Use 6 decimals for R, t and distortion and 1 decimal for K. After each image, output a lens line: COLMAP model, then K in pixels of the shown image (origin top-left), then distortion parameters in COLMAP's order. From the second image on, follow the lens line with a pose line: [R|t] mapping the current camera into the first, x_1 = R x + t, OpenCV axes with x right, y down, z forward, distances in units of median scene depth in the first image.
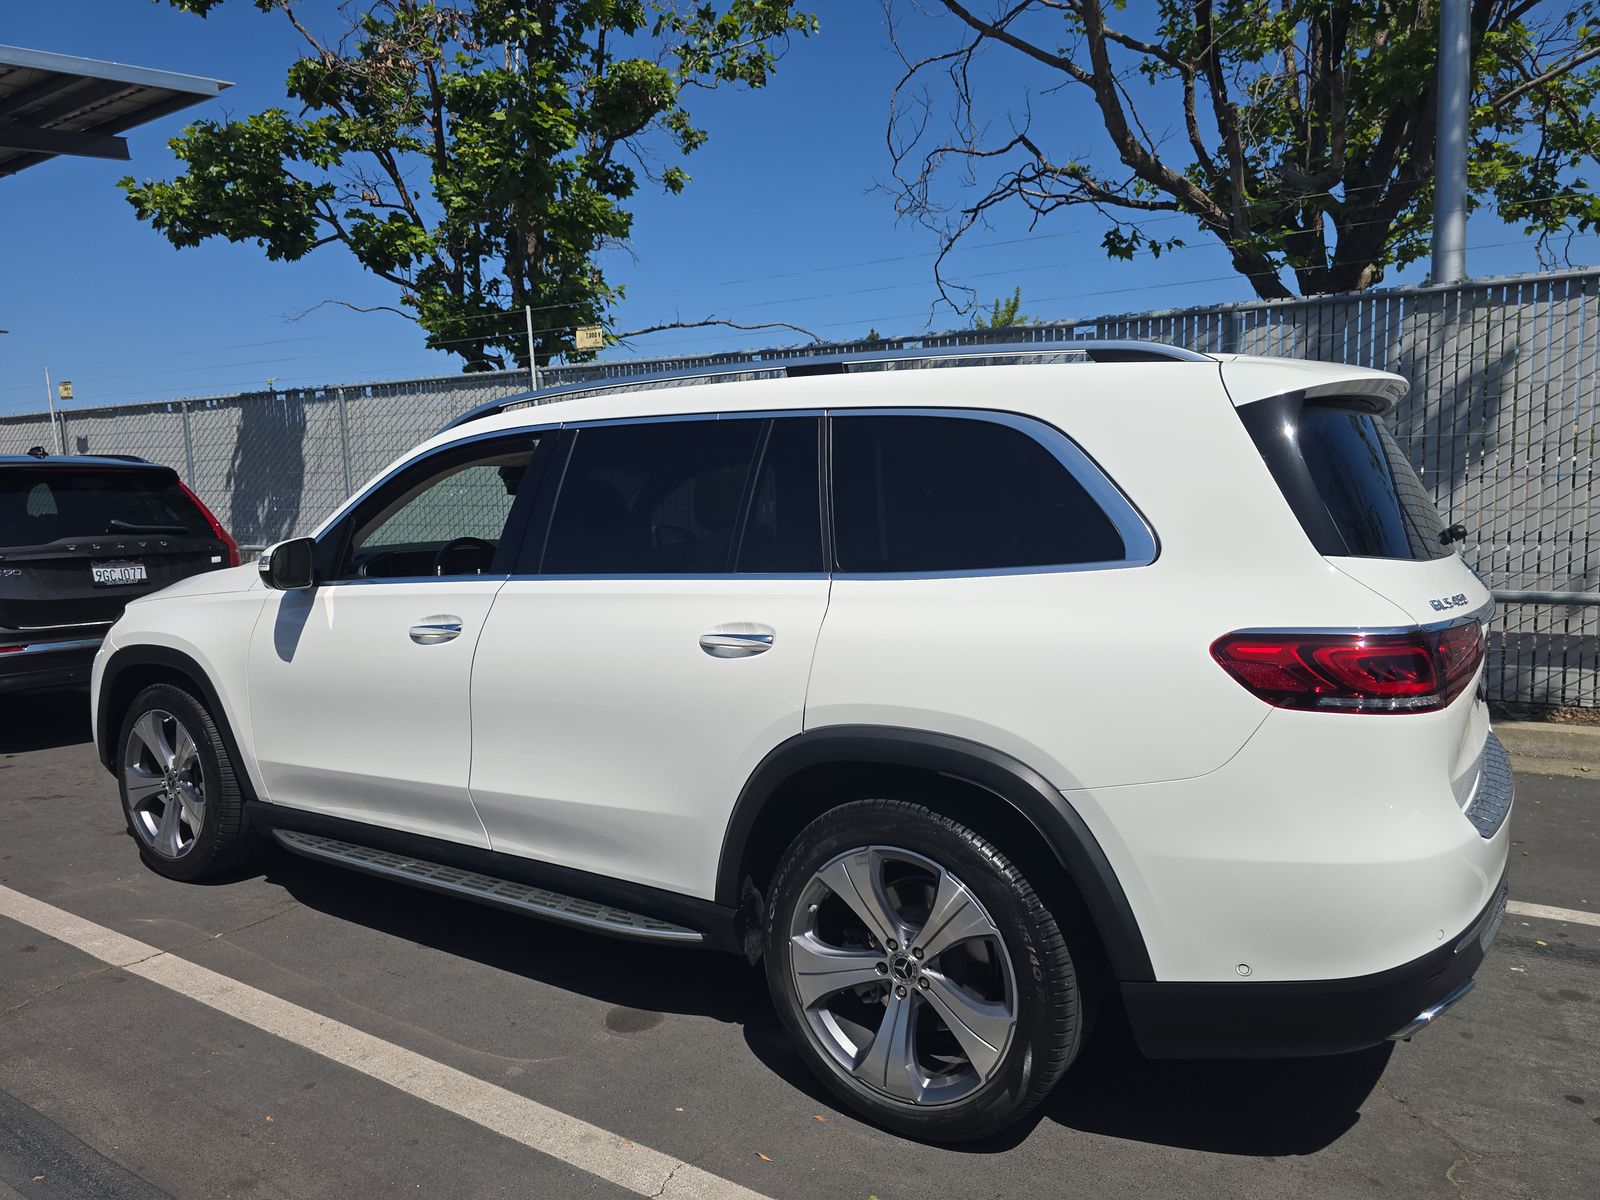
lens RADIAL K [[1067.4, 0, 795.5], [0, 1067.4, 607.5], [0, 0, 1]] dist [0.019097, -0.020689]
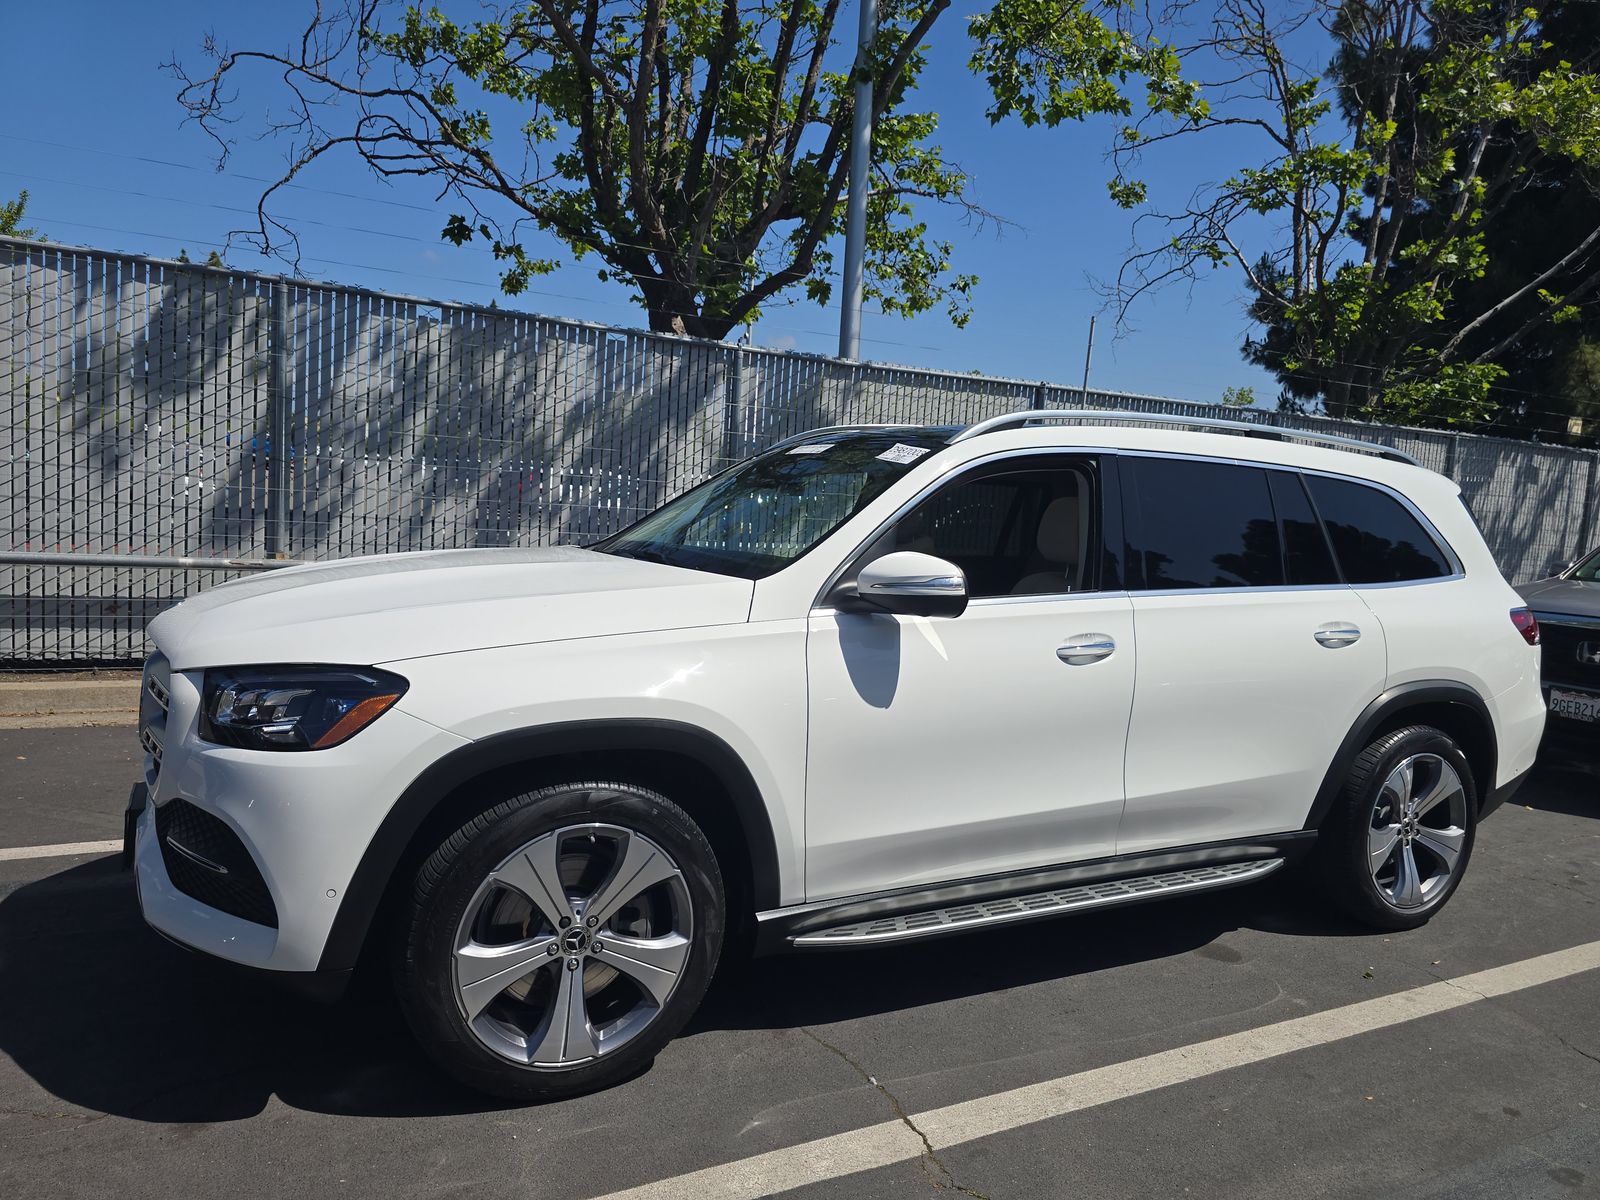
lens RADIAL K [[1067.4, 0, 793.3], [0, 1067.4, 592.2], [0, 0, 1]] dist [0.019097, -0.020689]
pose [[0.499781, -0.028597, 0.865680, -1.292981], [0.019843, 0.999571, 0.021564, -0.056917], [-0.865924, 0.006400, 0.500134, 0.720916]]
